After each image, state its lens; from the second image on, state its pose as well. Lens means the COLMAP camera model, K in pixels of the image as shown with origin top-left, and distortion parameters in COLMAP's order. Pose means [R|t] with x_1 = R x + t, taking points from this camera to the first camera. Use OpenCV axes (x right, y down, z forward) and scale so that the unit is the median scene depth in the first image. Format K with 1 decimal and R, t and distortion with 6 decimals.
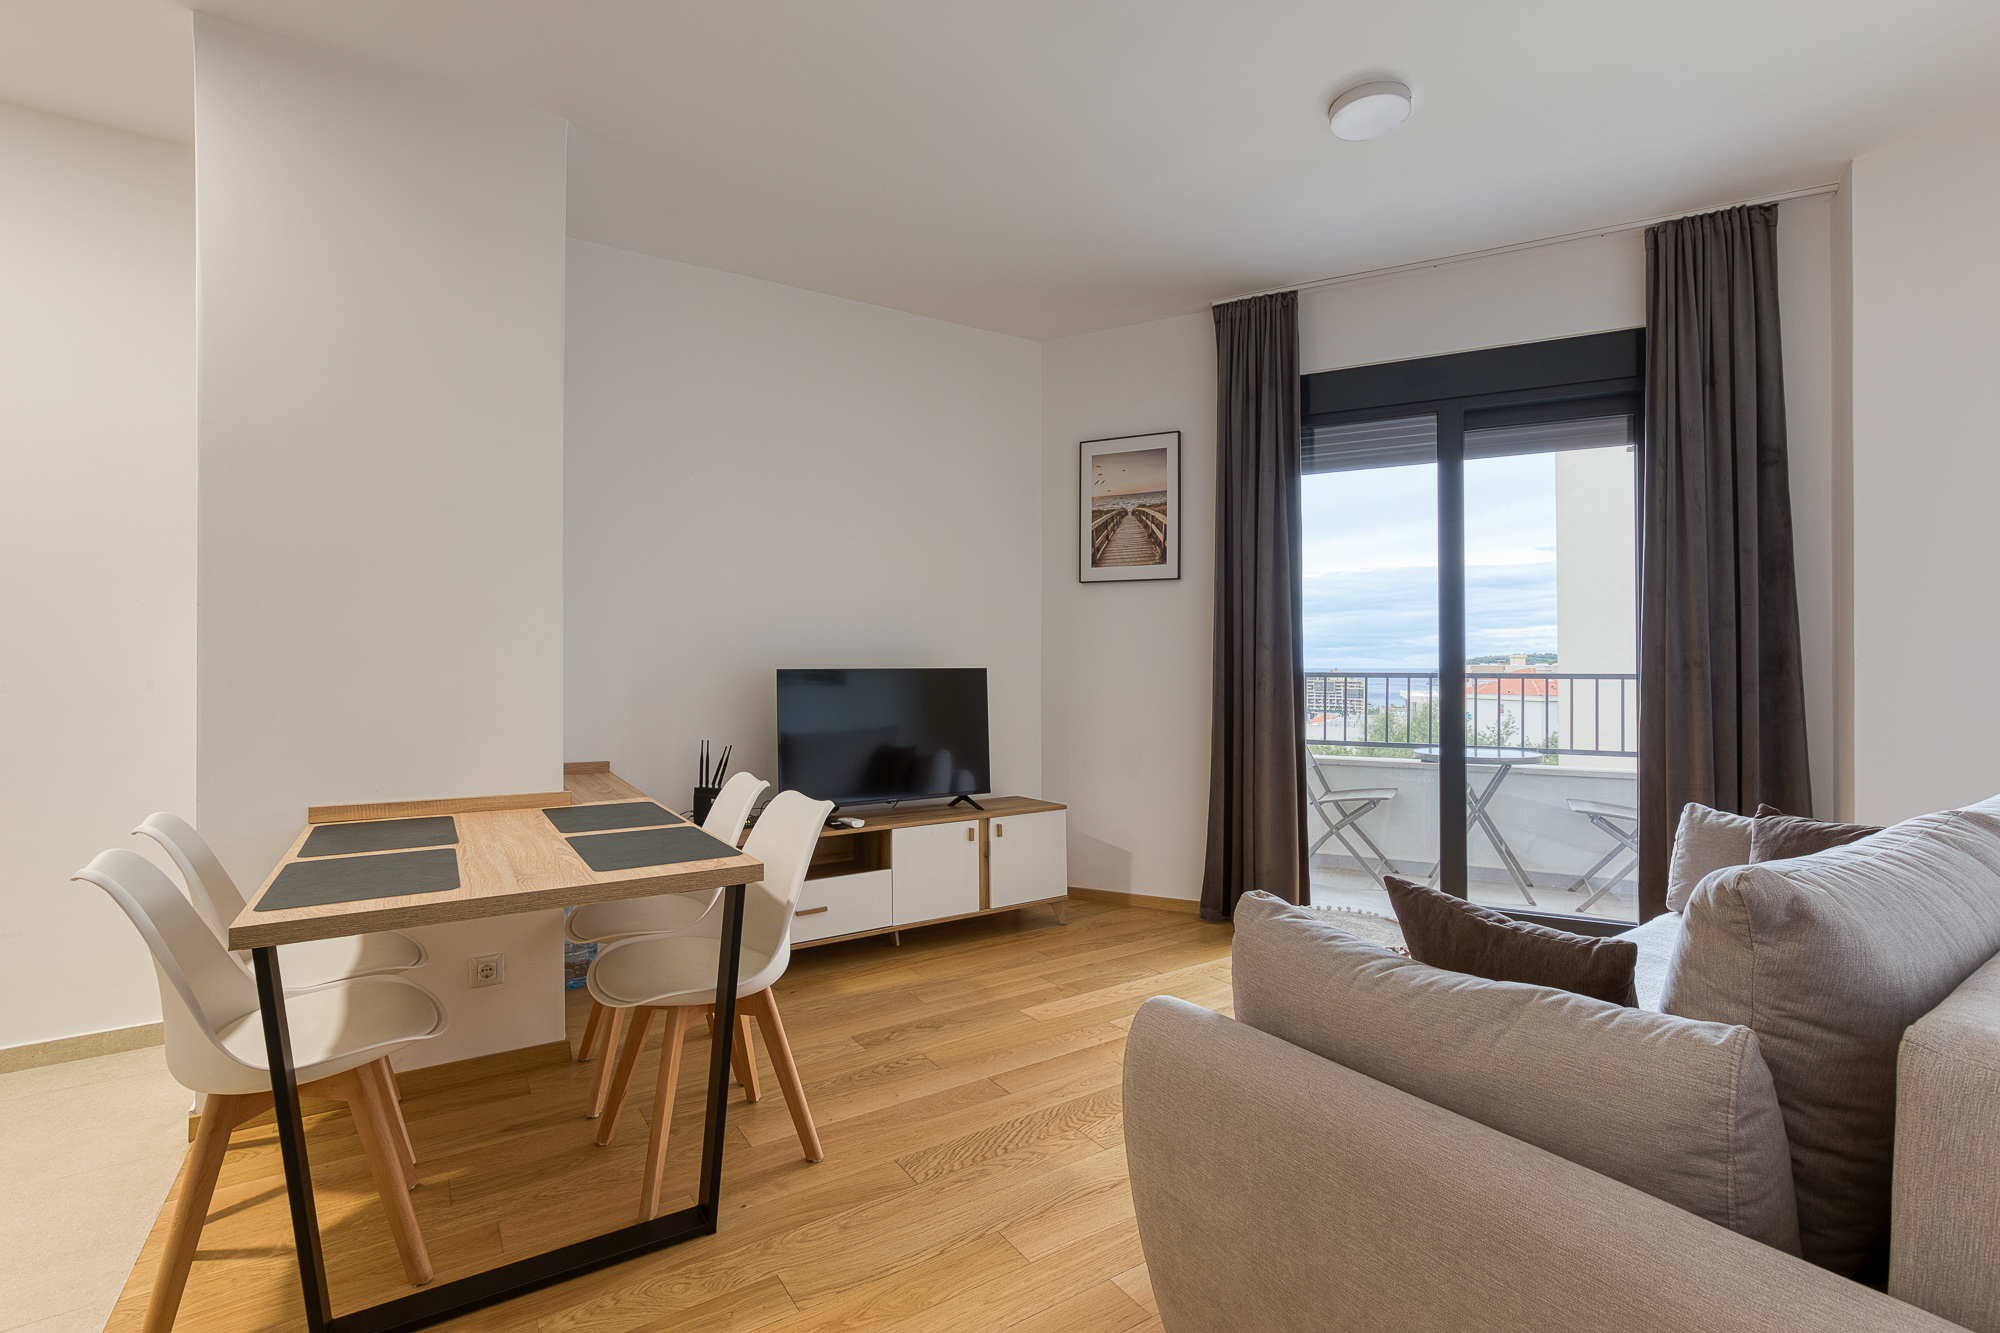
lens RADIAL K [[901.8, 0, 1000.0], [0, 901.8, 666.5], [0, 0, 1]] dist [-0.008331, 0.001390]
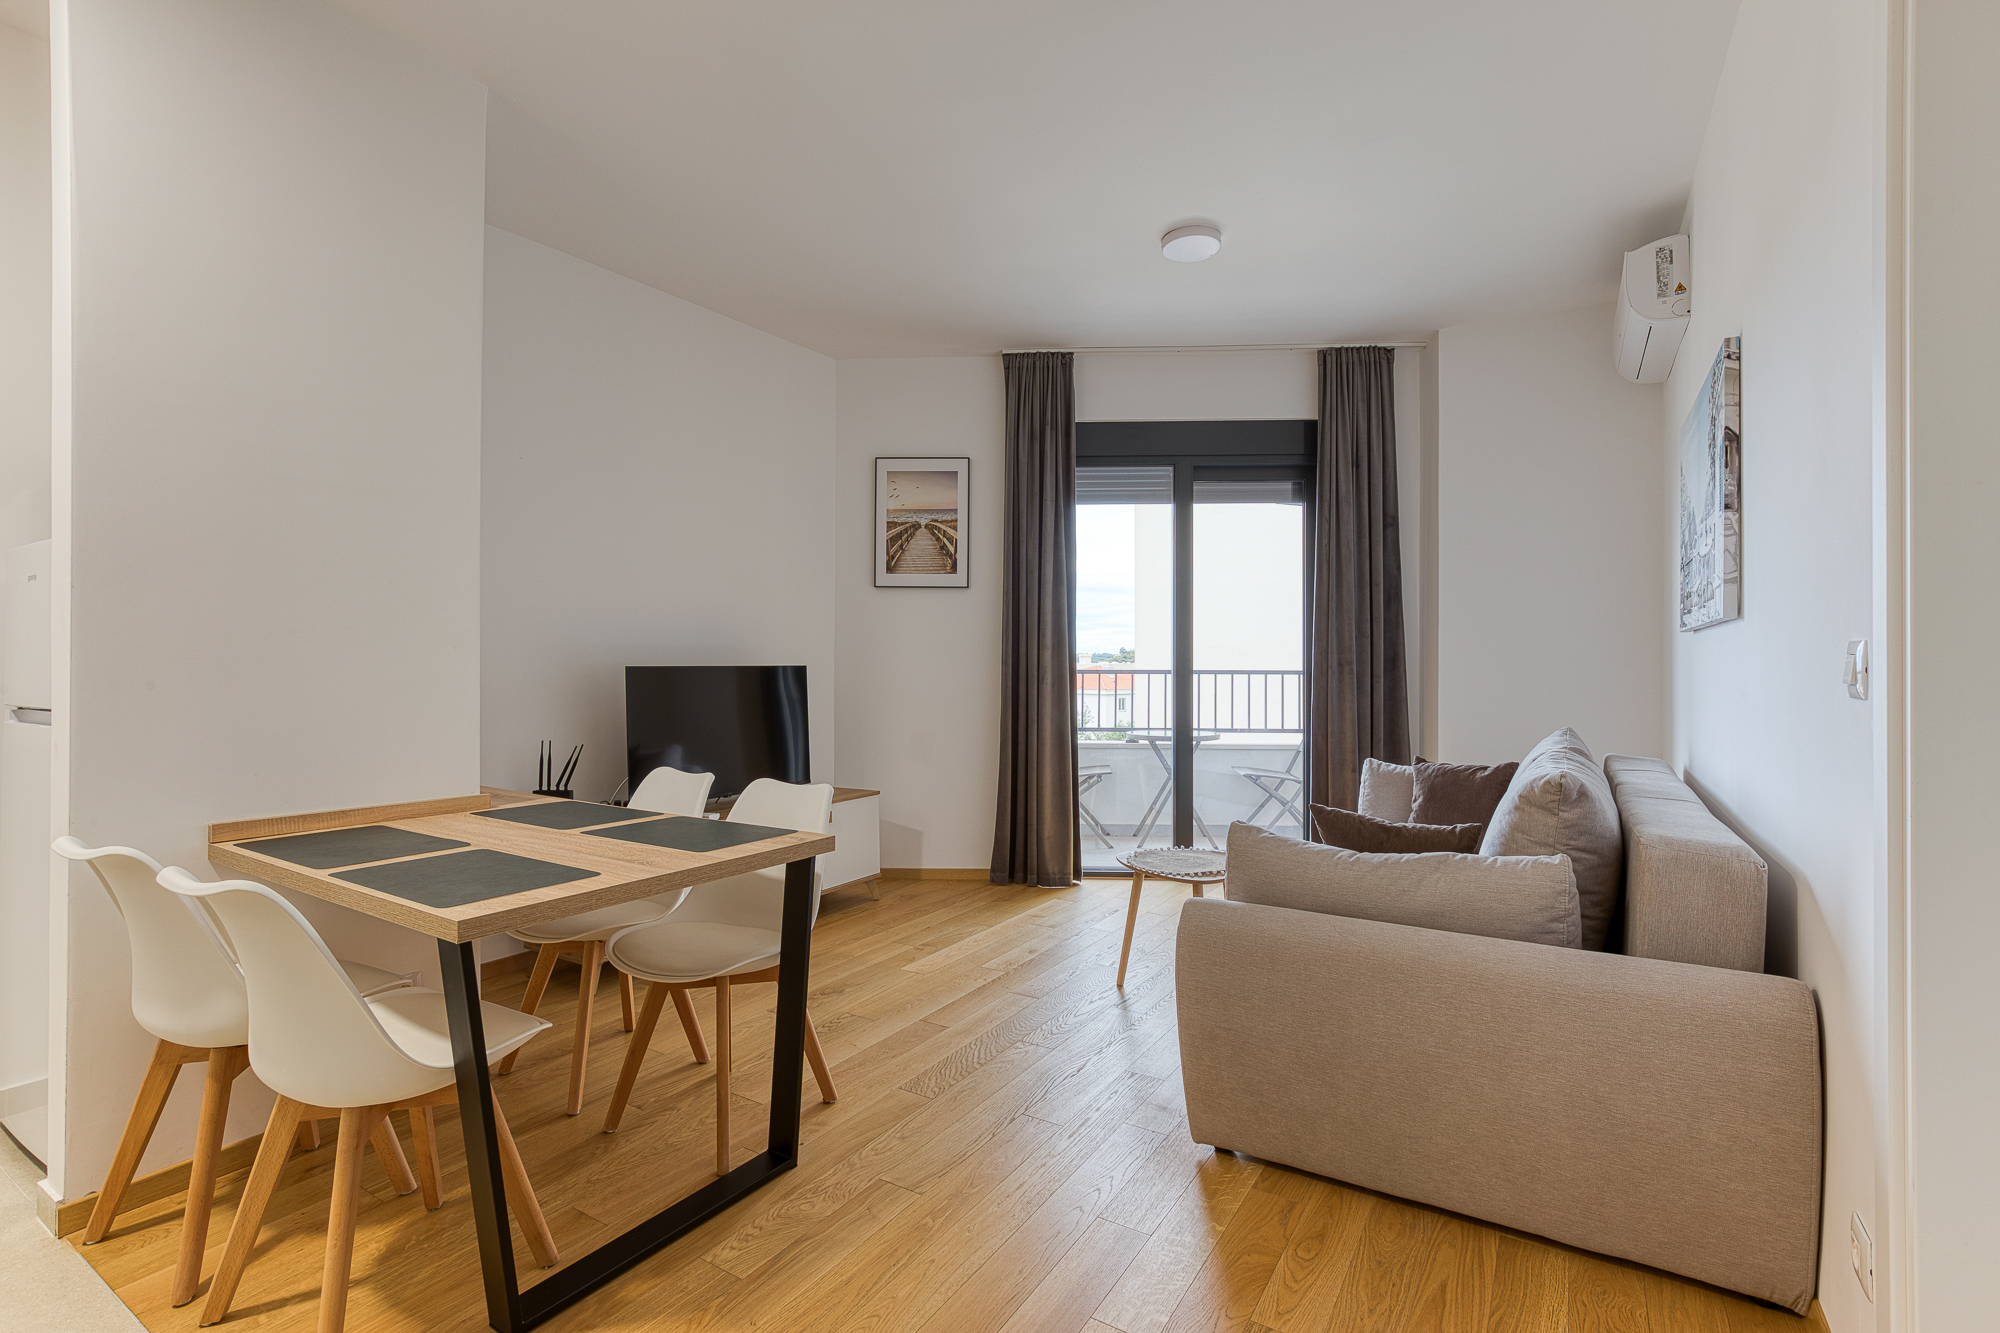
lens RADIAL K [[901.8, 0, 1000.0], [0, 901.8, 666.5], [0, 0, 1]] dist [-0.008331, 0.001390]
pose [[0.912771, 0.000404, 0.408471, -0.250967], [-0.001560, 0.999996, 0.002496, -0.000172], [-0.408468, -0.002916, 0.912768, -0.061779]]
